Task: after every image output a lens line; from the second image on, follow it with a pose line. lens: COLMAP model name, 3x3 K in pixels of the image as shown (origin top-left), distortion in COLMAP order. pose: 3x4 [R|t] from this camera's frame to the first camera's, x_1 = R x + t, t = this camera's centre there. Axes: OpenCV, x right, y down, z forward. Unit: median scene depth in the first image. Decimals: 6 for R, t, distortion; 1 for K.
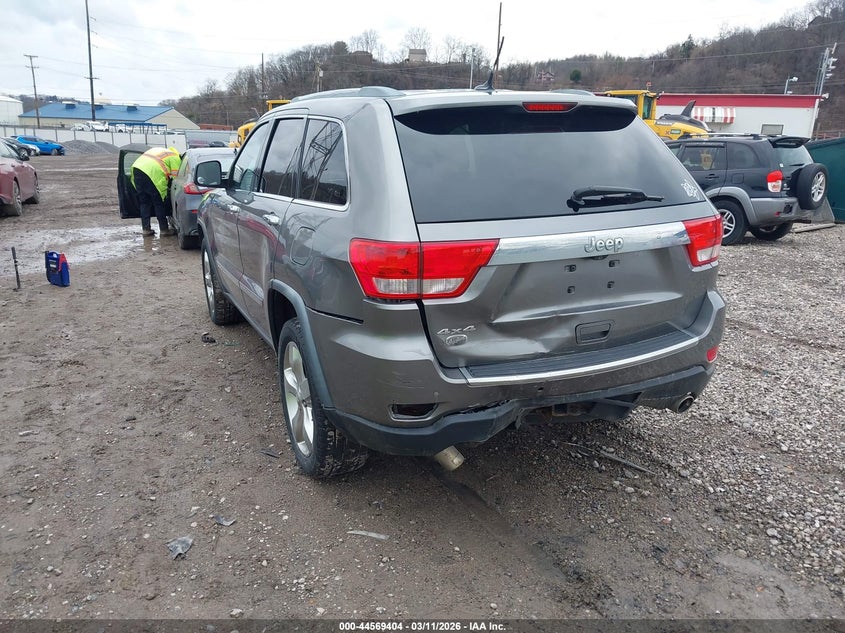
lens RADIAL K [[655.6, 0, 427.2], [0, 655.6, 315.9], [0, 0, 1]] dist [0.088277, -0.147192]
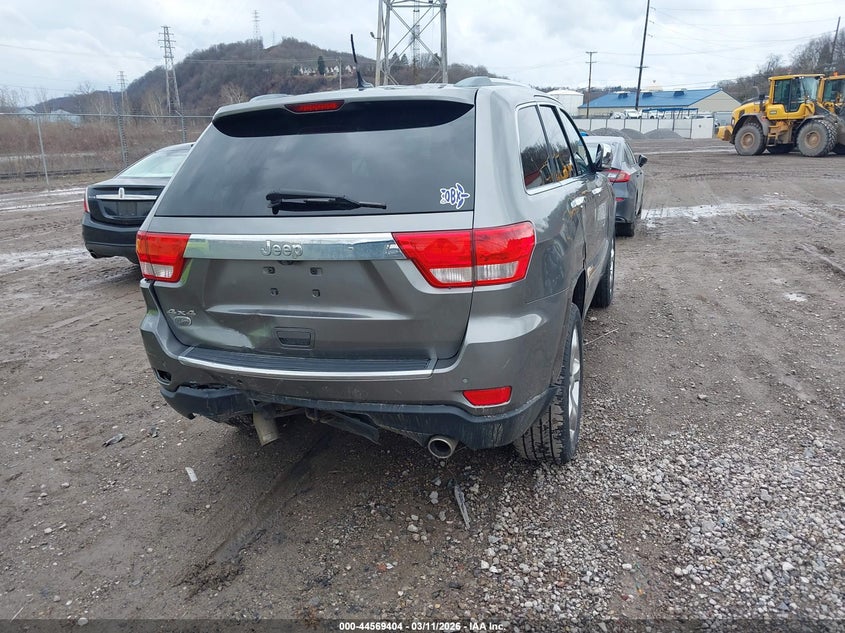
lens RADIAL K [[655.6, 0, 427.2], [0, 655.6, 315.9], [0, 0, 1]] dist [0.088277, -0.147192]
pose [[0.729293, 0.153177, -0.666834, 1.044079], [-0.138025, 0.987517, 0.075888, -0.109520], [0.670134, 0.036695, 0.741332, 0.406419]]
